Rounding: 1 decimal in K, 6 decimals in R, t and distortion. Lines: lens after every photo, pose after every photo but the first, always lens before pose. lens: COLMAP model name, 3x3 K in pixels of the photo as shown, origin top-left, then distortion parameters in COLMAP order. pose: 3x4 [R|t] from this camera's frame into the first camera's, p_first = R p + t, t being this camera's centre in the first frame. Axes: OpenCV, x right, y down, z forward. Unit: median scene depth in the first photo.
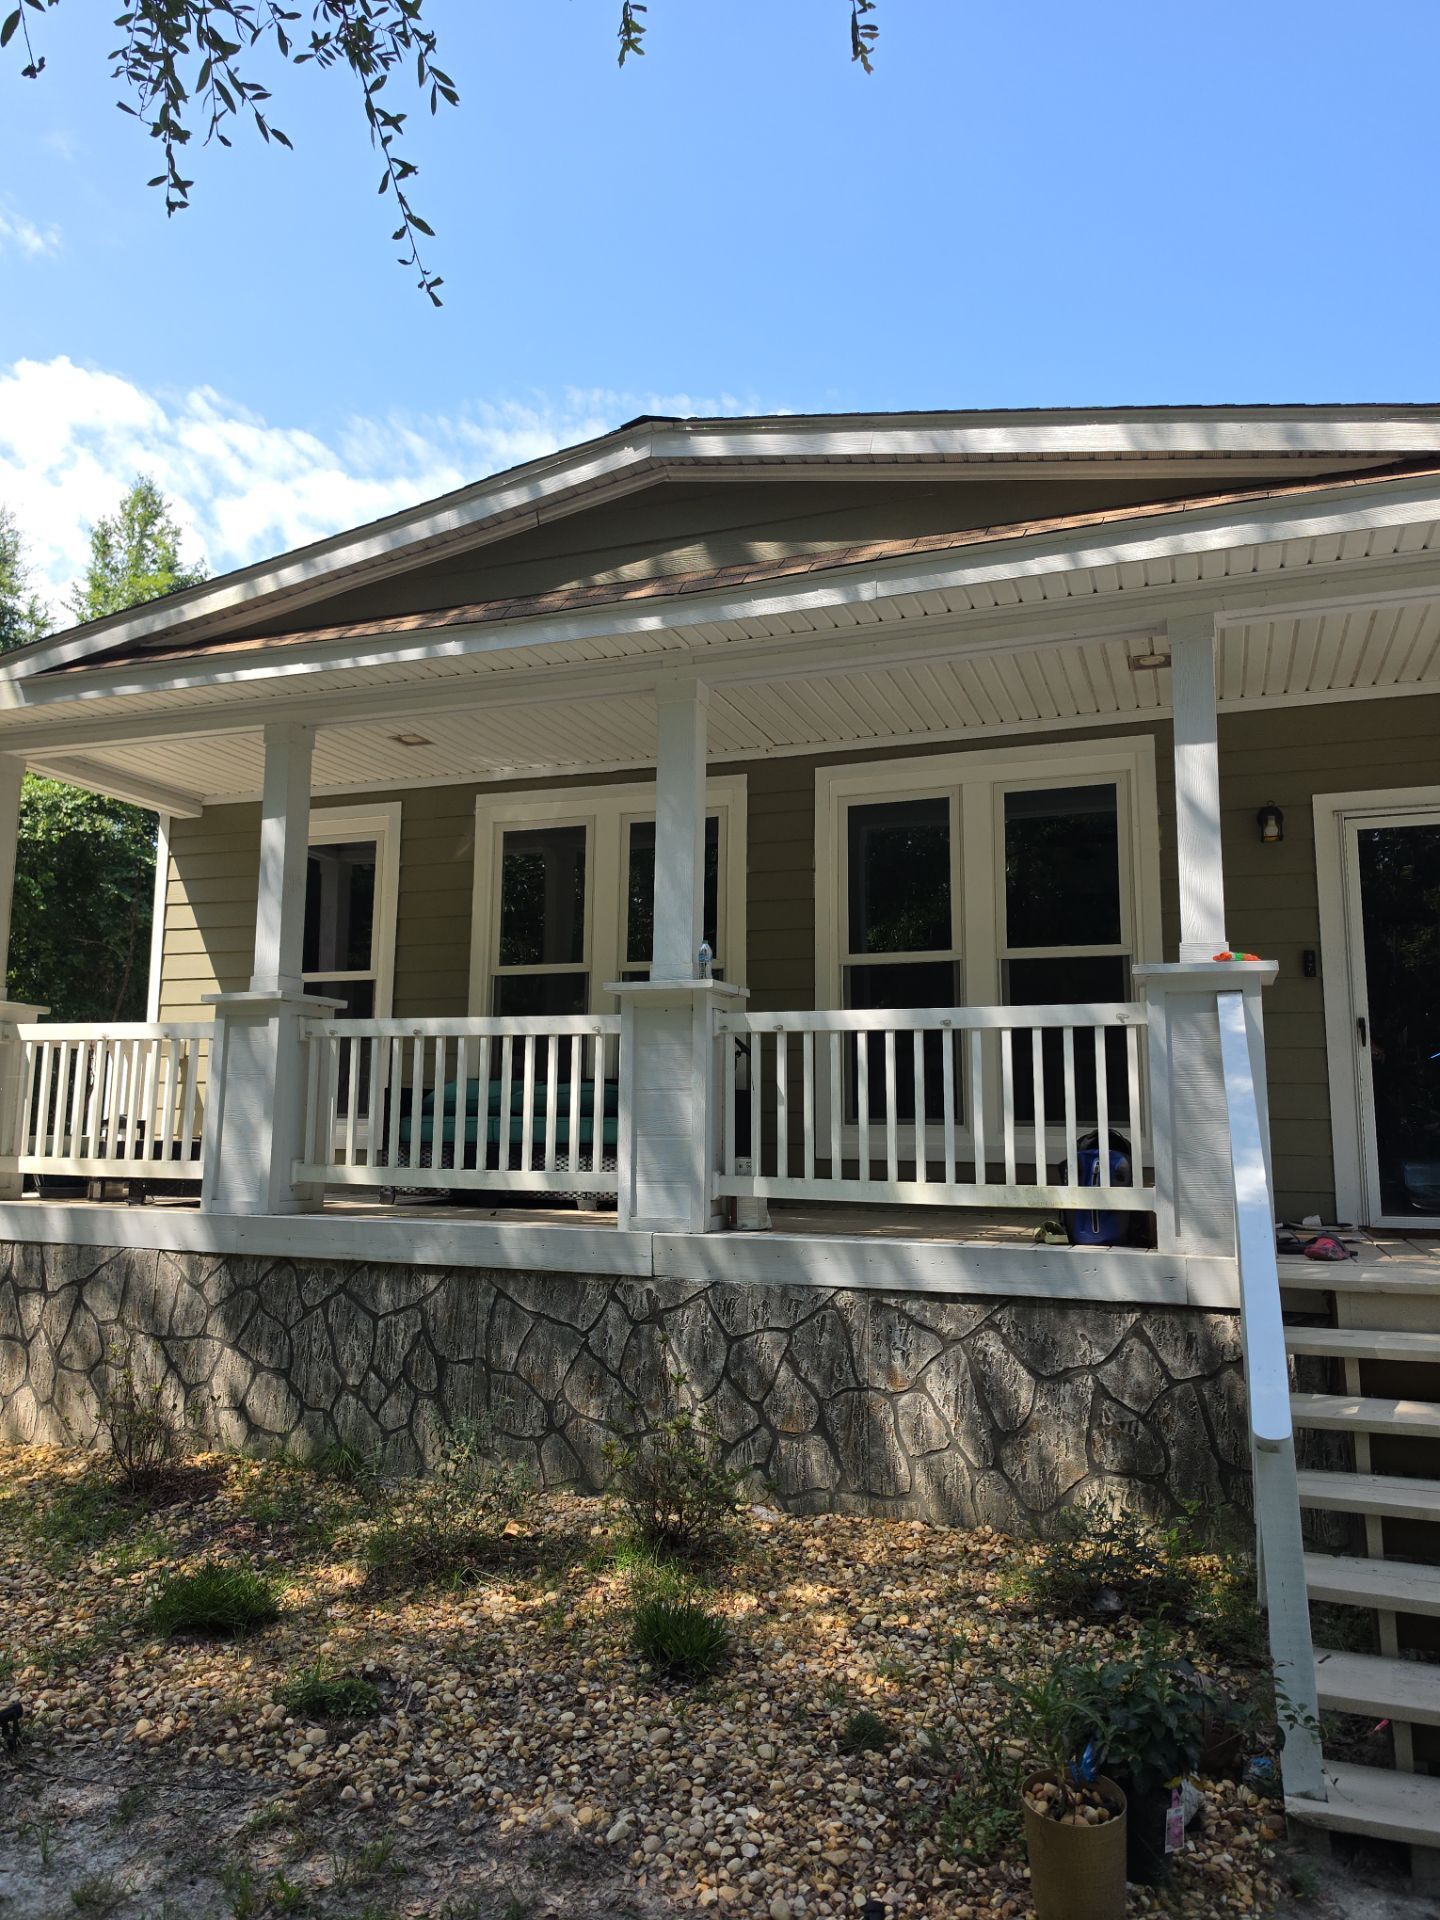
lens RADIAL K [[1338.2, 0, 717.9], [0, 1338.2, 939.9], [0, 0, 1]] dist [0.032121, -0.020507]
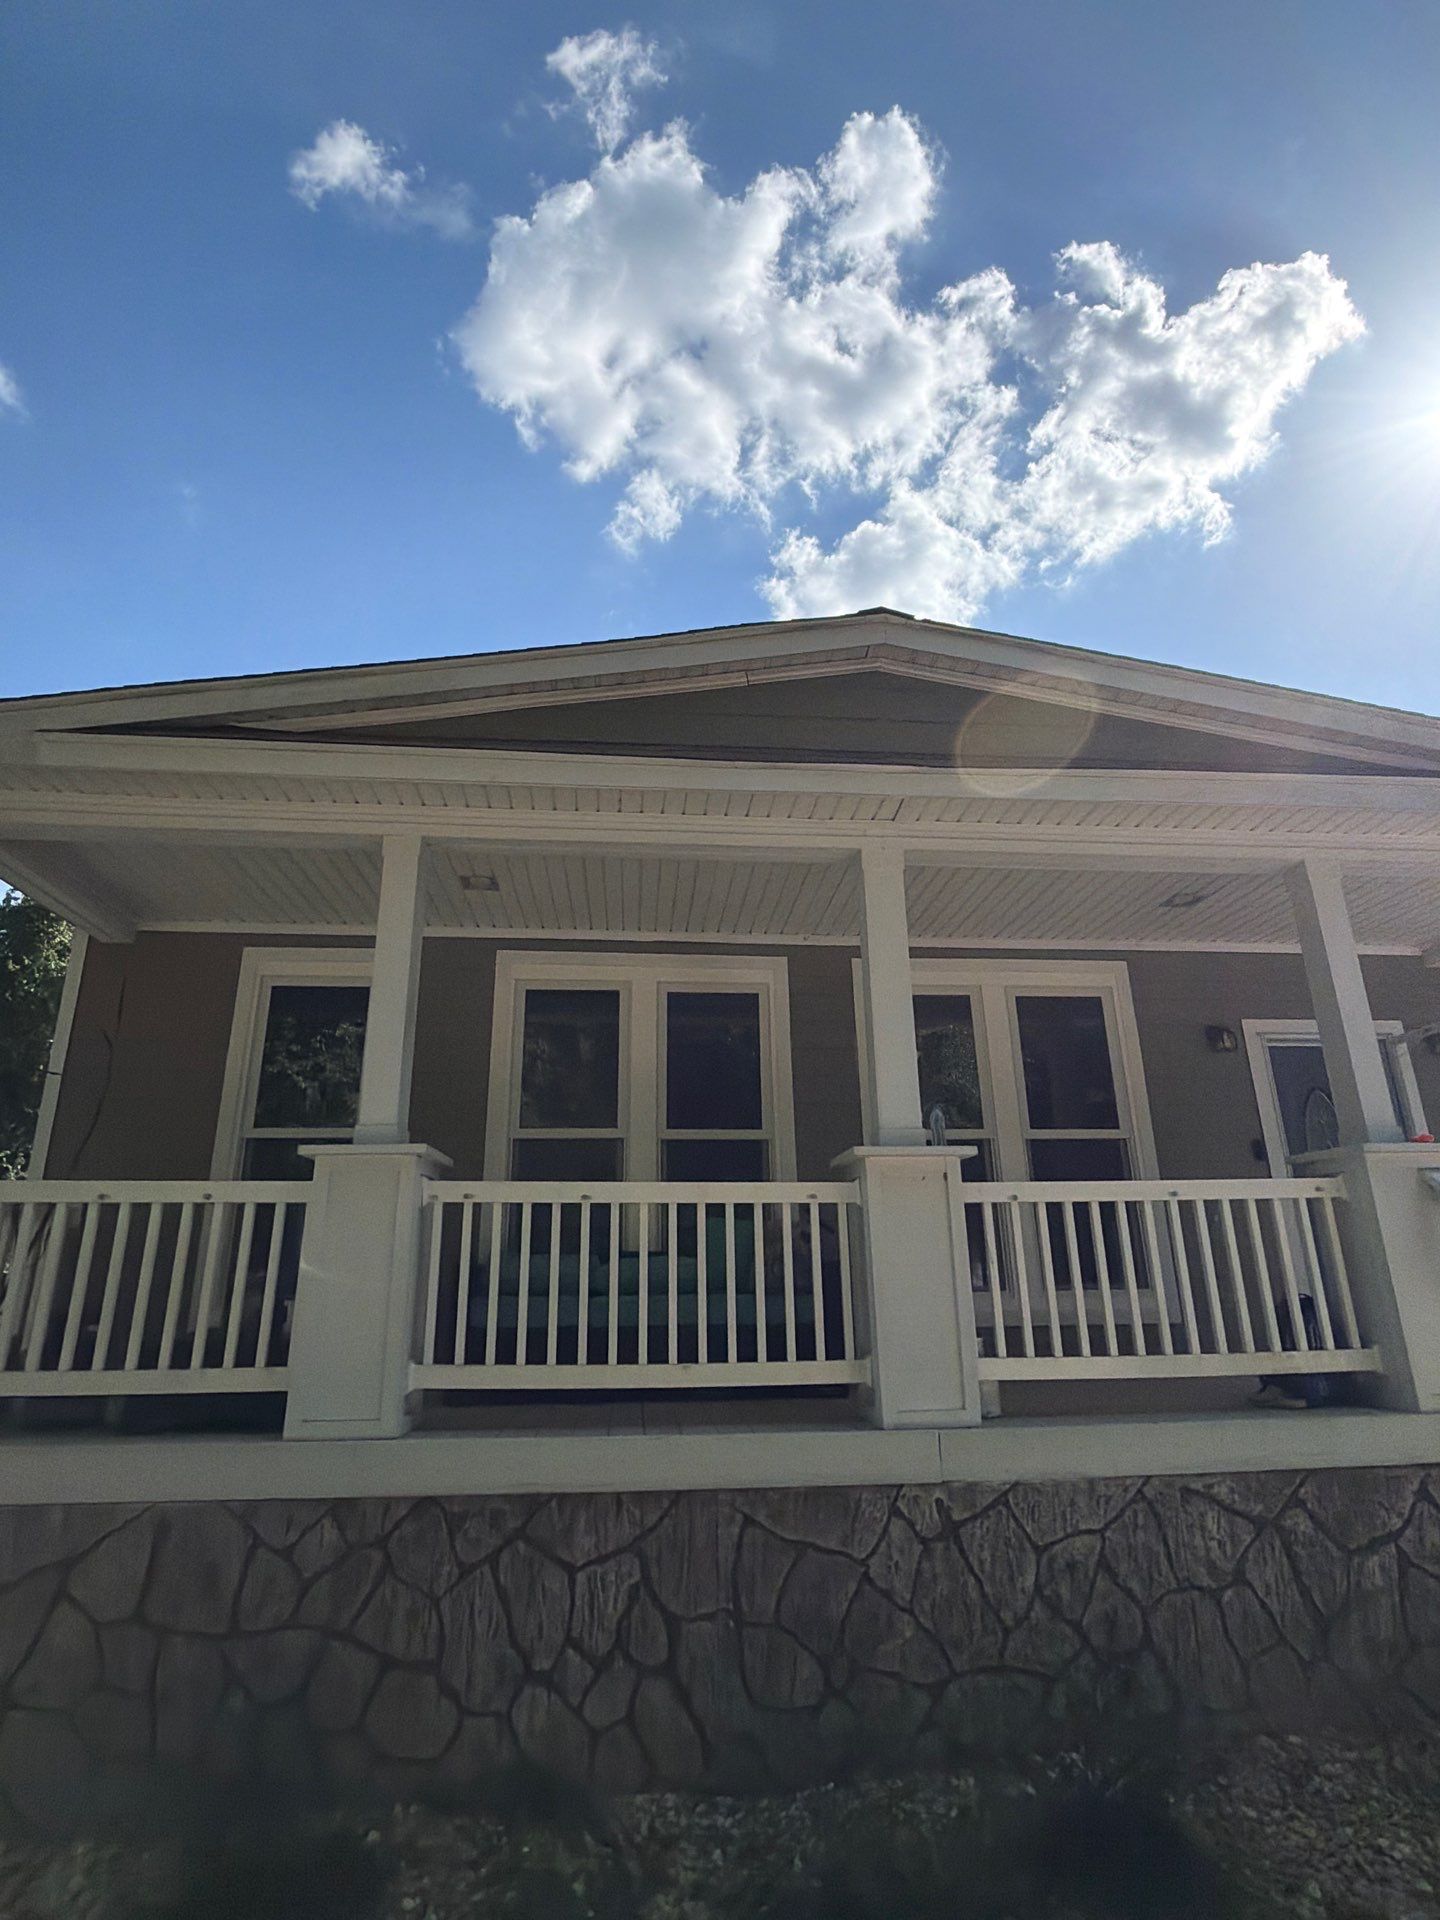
lens RADIAL K [[990.0, 0, 723.0], [0, 990.0, 951.4], [0, 0, 1]] dist [-0.006548, -0.000726]
pose [[0.899806, 0.117049, 0.420295, -0.462259], [-0.039099, 0.981098, -0.189522, 0.031948], [-0.434534, 0.154100, 0.887375, 0.394814]]
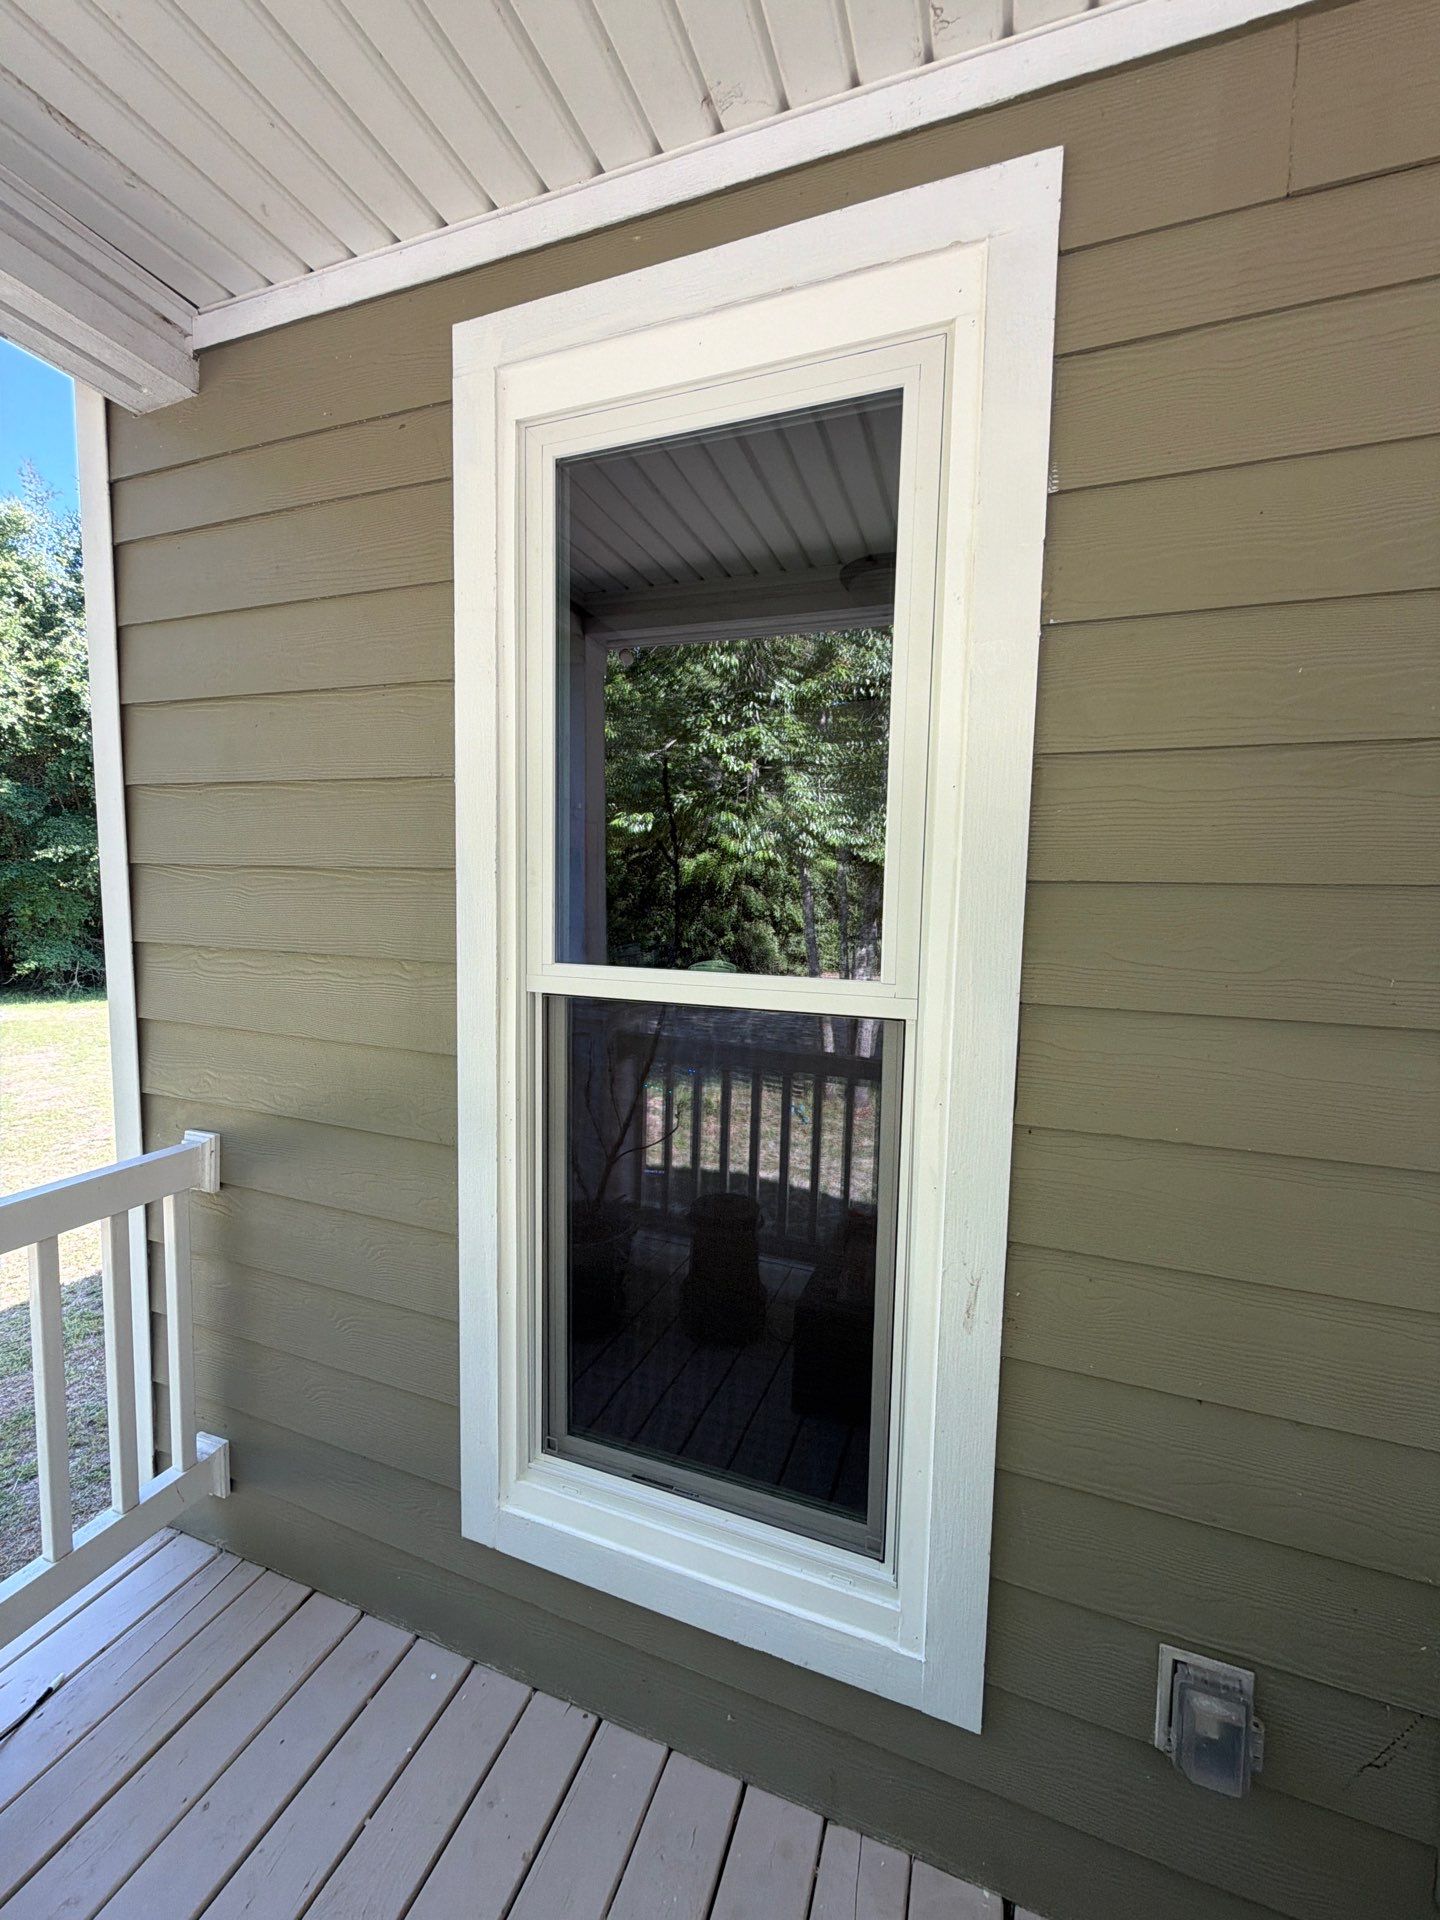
lens RADIAL K [[756.3, 0, 711.0], [0, 756.3, 944.7], [0, 0, 1]] dist [0.000604, -0.001071]
pose [[0.999941, 0.010575, 0.002483, -0.402861], [-0.010860, 0.978160, 0.207569, -0.014569], [-0.000234, -0.207584, 0.978217, 1.245616]]
